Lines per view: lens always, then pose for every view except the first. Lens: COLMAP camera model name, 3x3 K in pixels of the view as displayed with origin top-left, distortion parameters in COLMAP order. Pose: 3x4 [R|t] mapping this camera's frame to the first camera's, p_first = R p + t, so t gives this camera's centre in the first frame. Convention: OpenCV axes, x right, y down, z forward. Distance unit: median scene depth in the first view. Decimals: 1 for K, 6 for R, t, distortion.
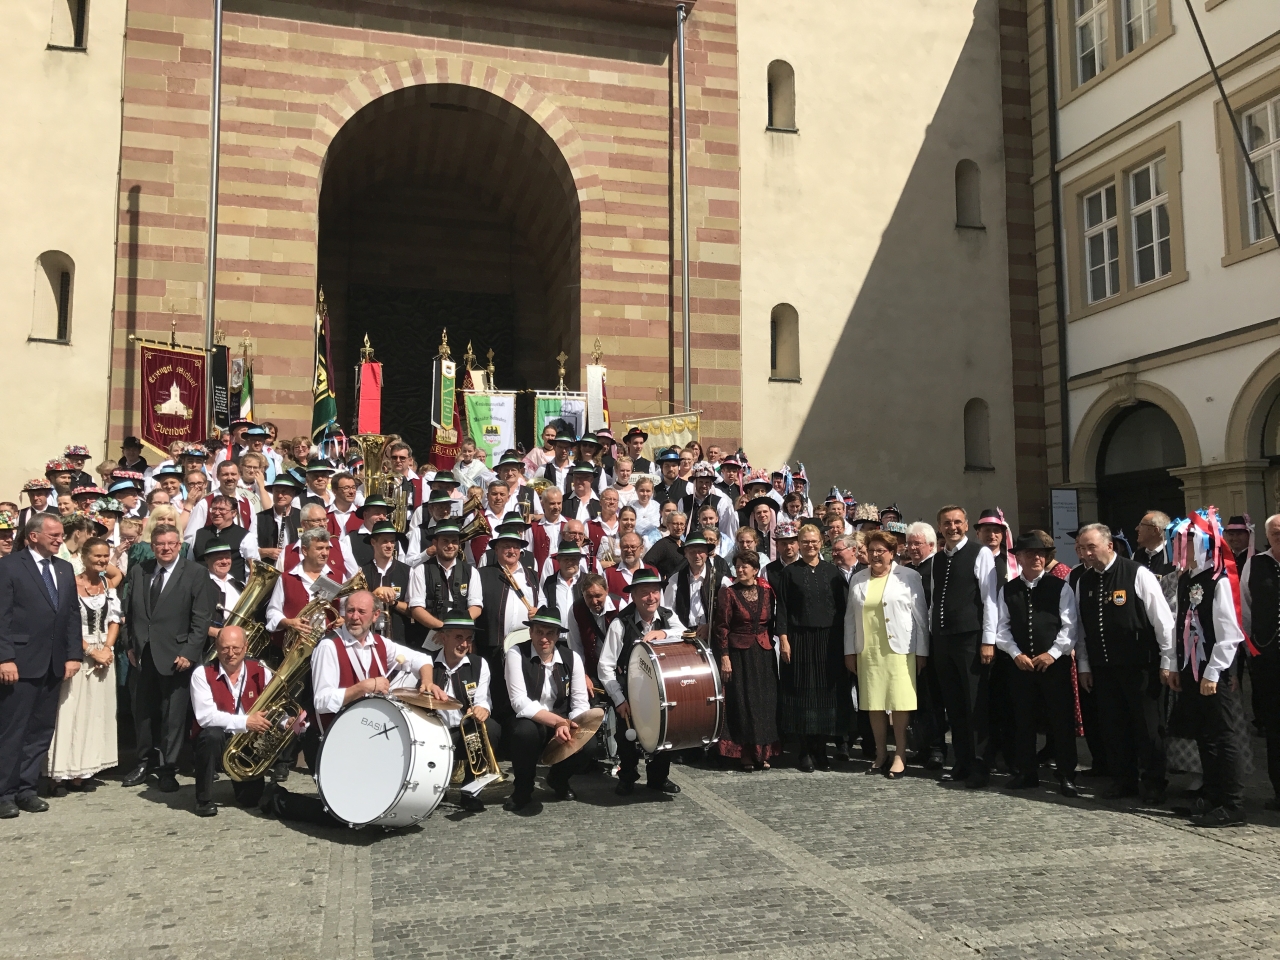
lens RADIAL K [[1066.6, 0, 640.0], [0, 1066.6, 480.0], [0, 0, 1]] dist [0.015270, -0.012405]
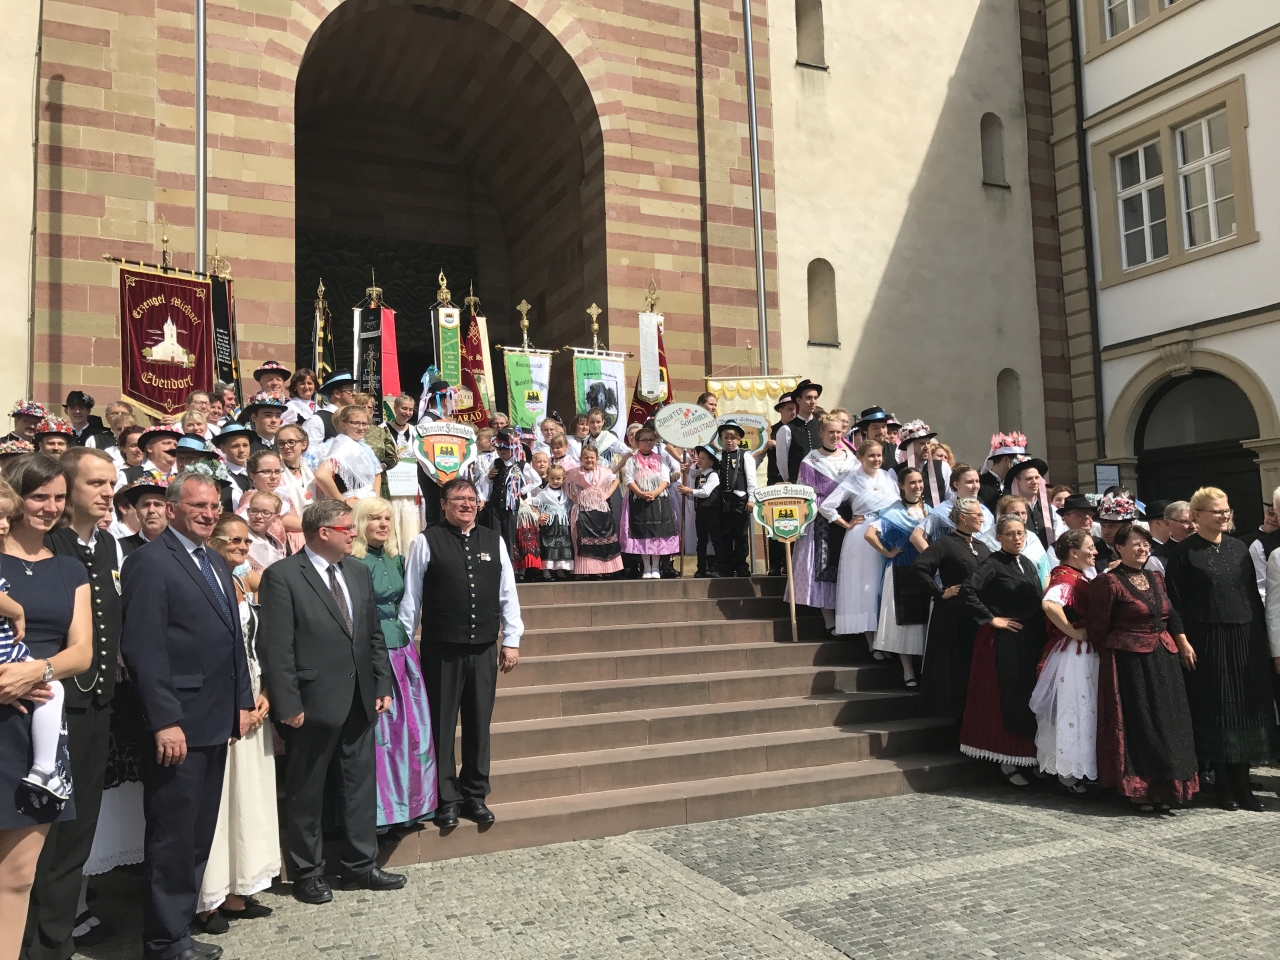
lens RADIAL K [[1069.6, 0, 645.4], [0, 1069.6, 472.9], [0, 0, 1]] dist [0.004456, 0.016437]
pose [[0.983751, -0.006138, 0.179432, -0.177344], [0.006223, 0.999981, 0.000089, 0.013626], [-0.179429, 0.001029, 0.983770, 0.149611]]
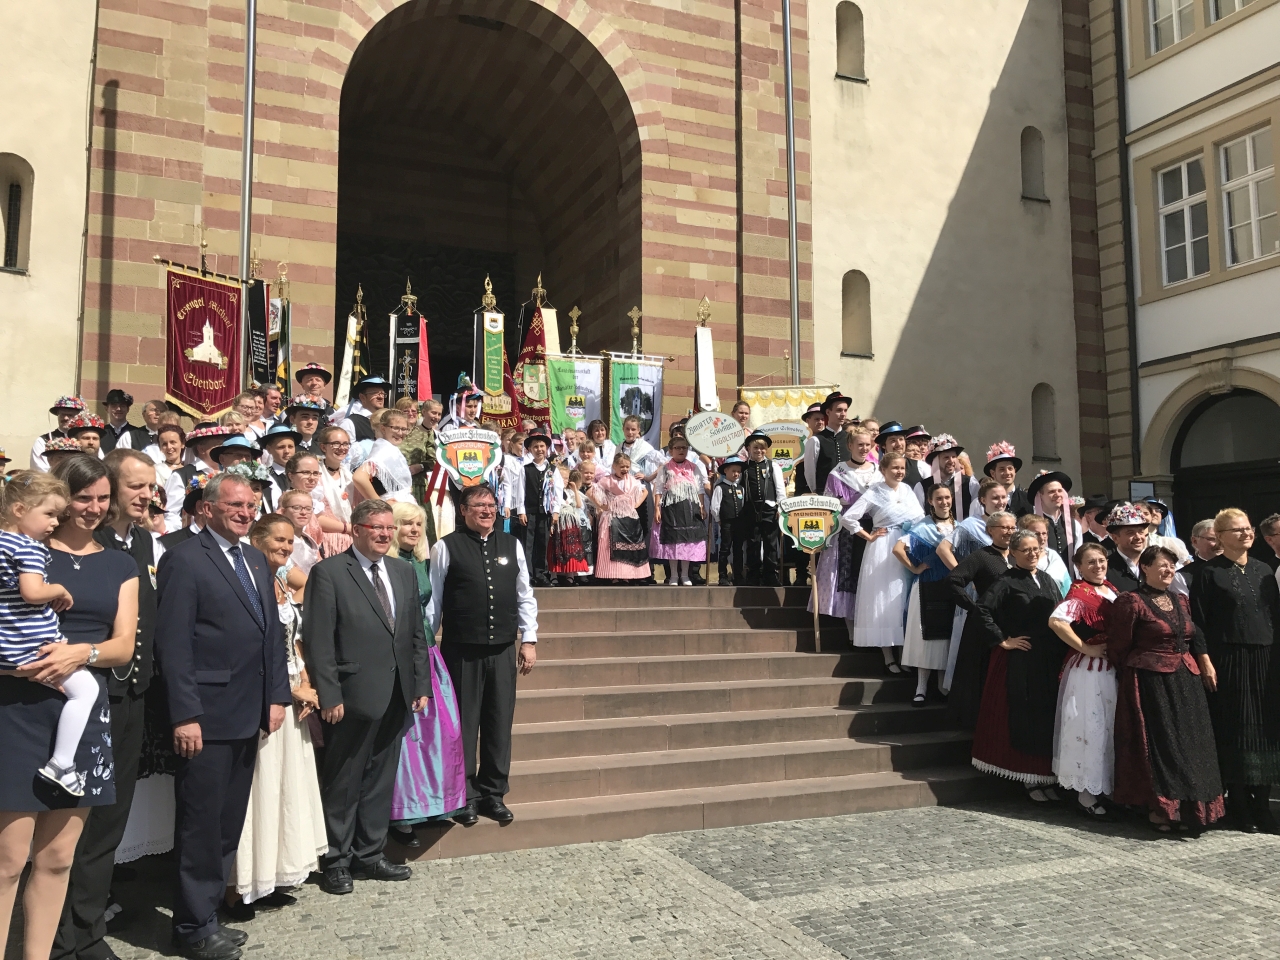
lens RADIAL K [[1069.6, 0, 645.4], [0, 1069.6, 472.9], [0, 0, 1]] dist [0.004456, 0.016437]
pose [[0.989062, 0.016089, 0.146623, -0.174623], [-0.015408, 0.999865, -0.005781, 0.012924], [-0.146696, 0.003459, 0.989176, 0.143049]]
